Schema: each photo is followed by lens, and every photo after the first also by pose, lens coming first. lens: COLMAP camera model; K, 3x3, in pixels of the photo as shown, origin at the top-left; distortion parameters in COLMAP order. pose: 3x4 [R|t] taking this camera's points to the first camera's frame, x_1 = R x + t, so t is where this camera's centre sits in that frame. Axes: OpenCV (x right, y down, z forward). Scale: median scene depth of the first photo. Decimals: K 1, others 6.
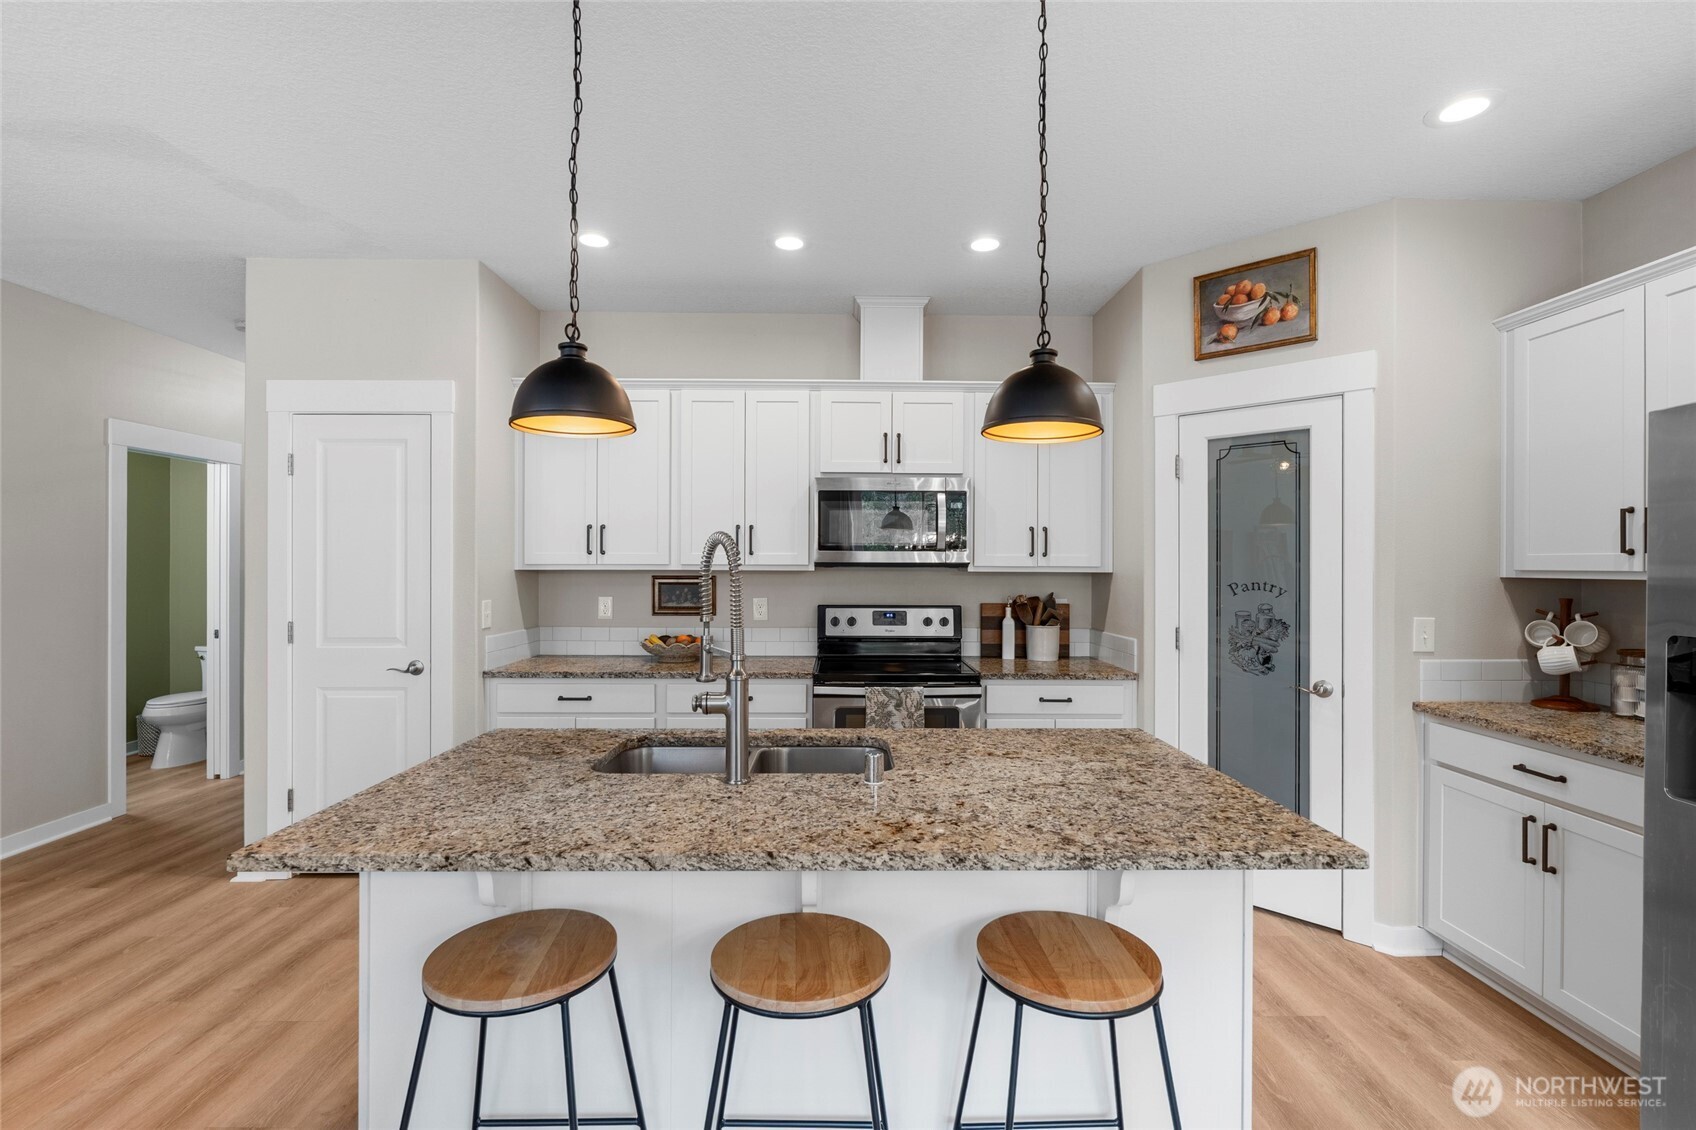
lens RADIAL K [[751.2, 0, 848.2], [0, 751.2, 562.8], [0, 0, 1]] dist [-0.005436, 0.001950]
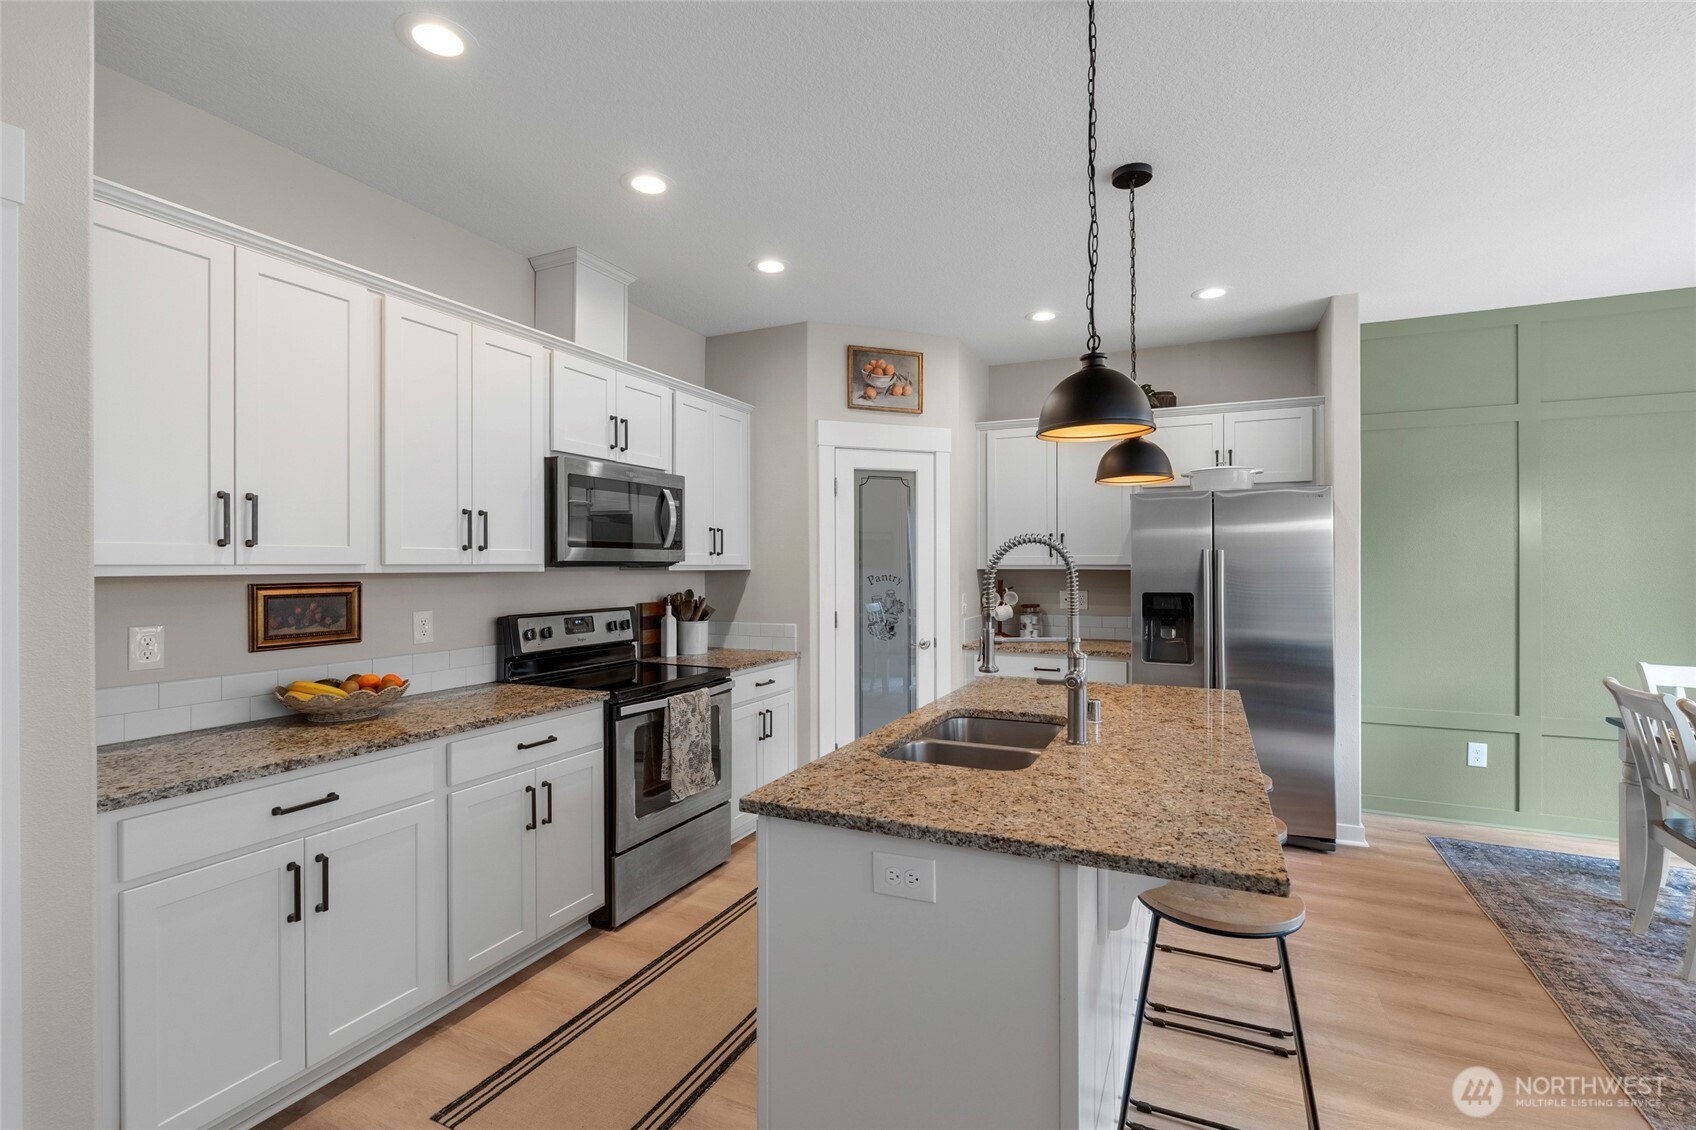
lens RADIAL K [[751.2, 0, 849.8], [0, 751.2, 566.9], [0, 0, 1]] dist [-0.005436, 0.001950]
pose [[0.439285, -0.006089, 0.898327, -0.739572], [0.001423, 0.999980, 0.006082, 0.001835], [-0.898346, -0.001394, 0.439286, 0.426600]]
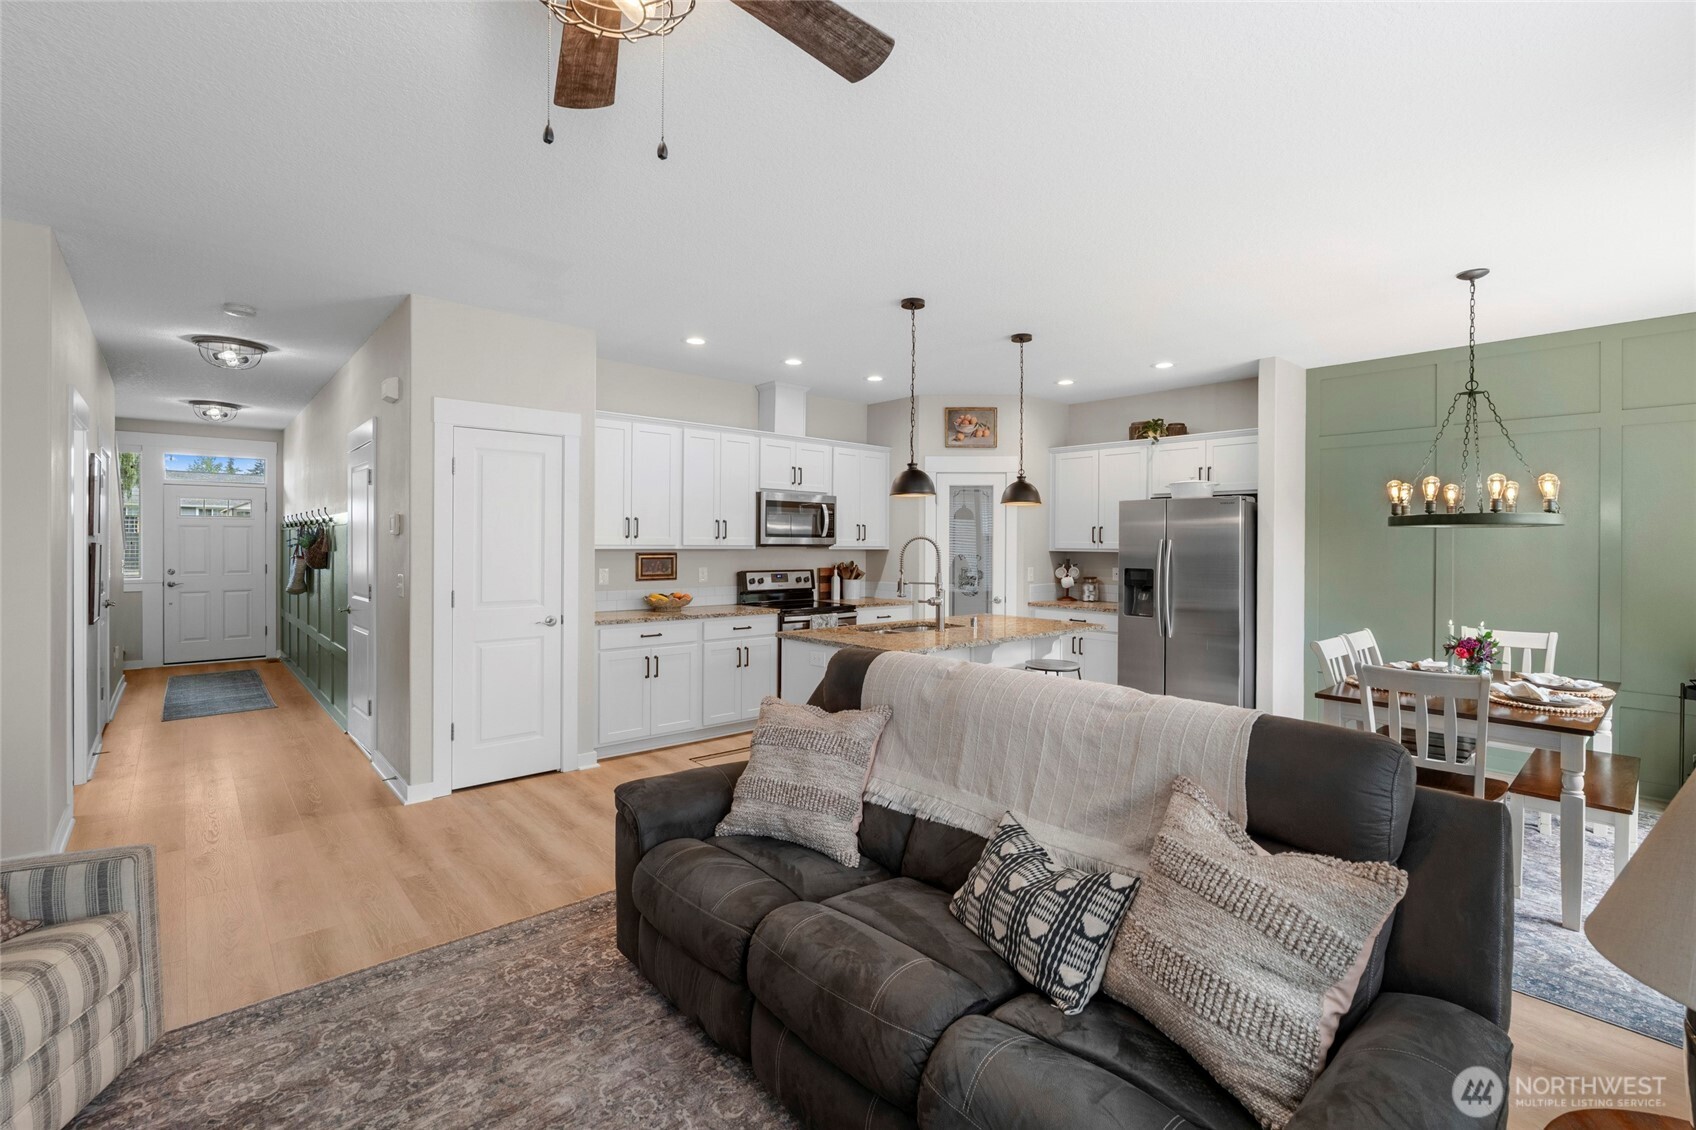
lens RADIAL K [[751.2, 0, 848.2], [0, 751.2, 538.8], [0, 0, 1]] dist [-0.005436, 0.001950]
pose [[0.759608, 0.004523, 0.650365, -1.122720], [-0.005962, 0.999982, 0.000009, -0.015013], [-0.650353, -0.003885, 0.759622, -0.419536]]
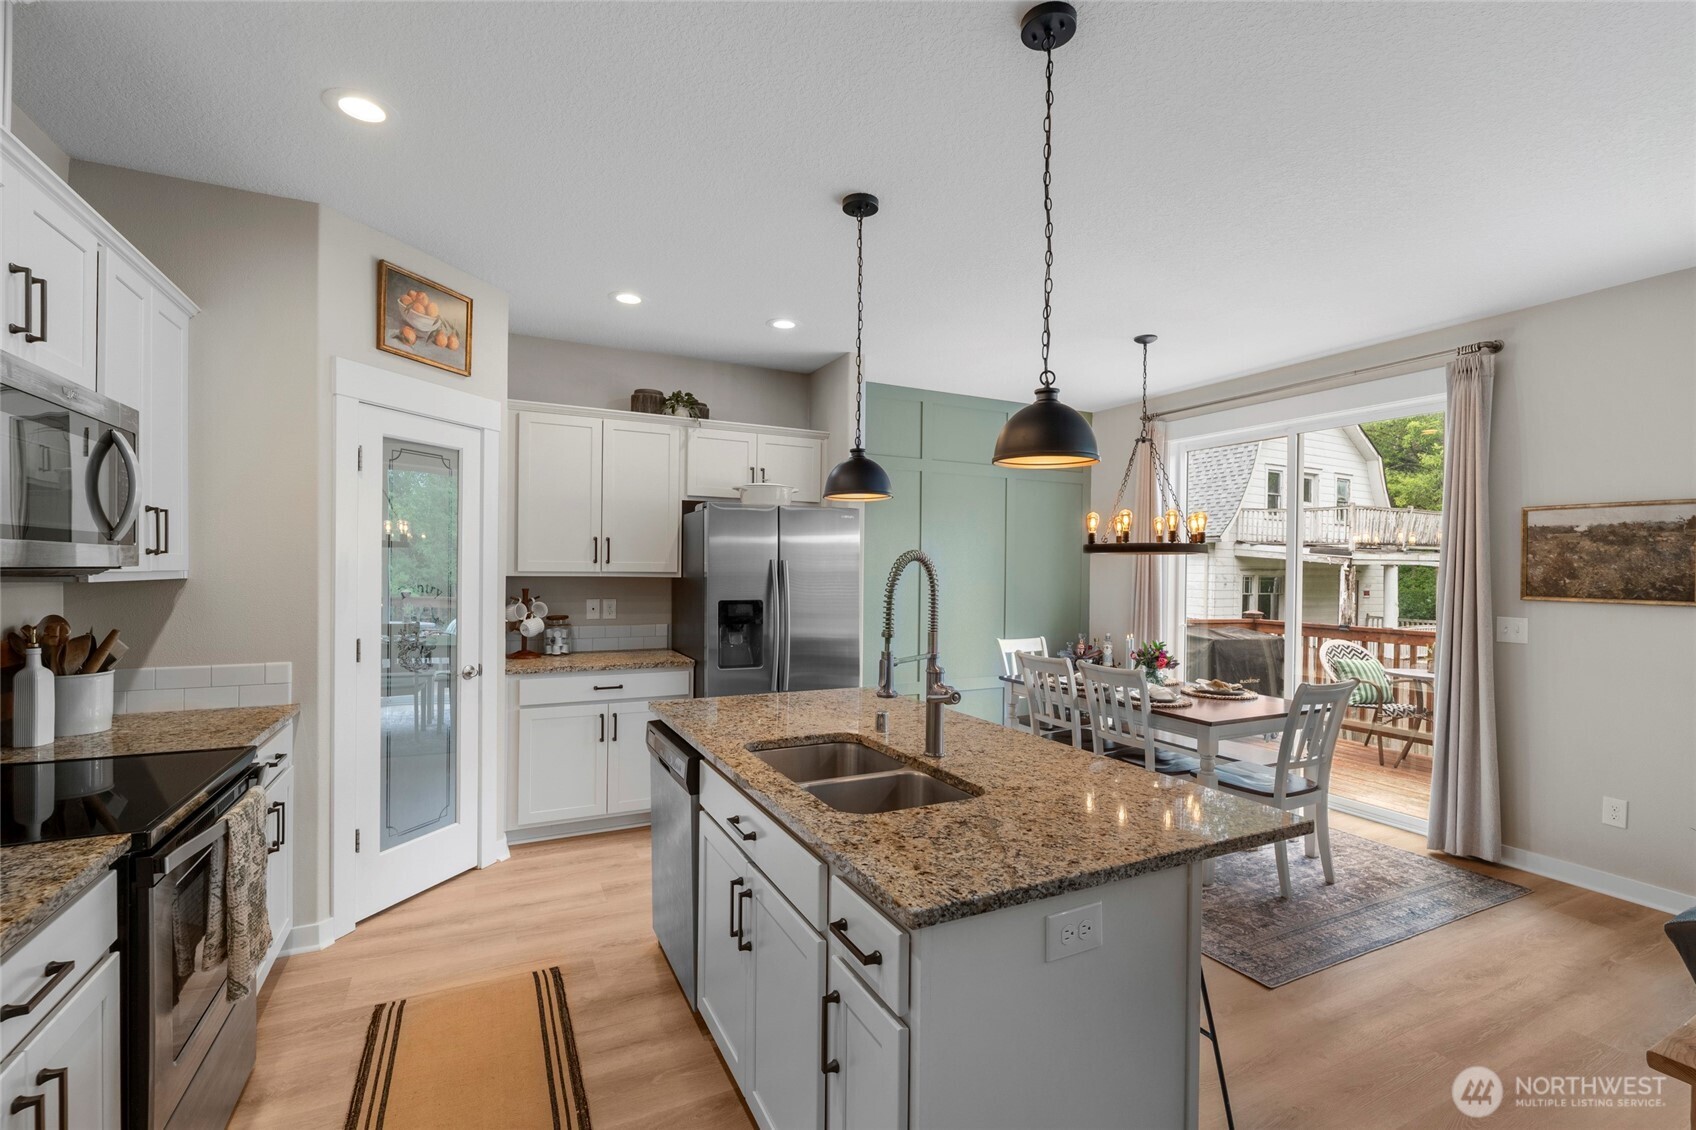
lens RADIAL K [[751.2, 0, 849.6], [0, 751.2, 569.9], [0, 0, 1]] dist [-0.005436, 0.001950]
pose [[-0.433320, -0.012924, 0.901147, -0.642474], [-0.016695, 0.999841, 0.006311, -0.011069], [-0.901085, -0.012310, -0.433467, 0.892160]]
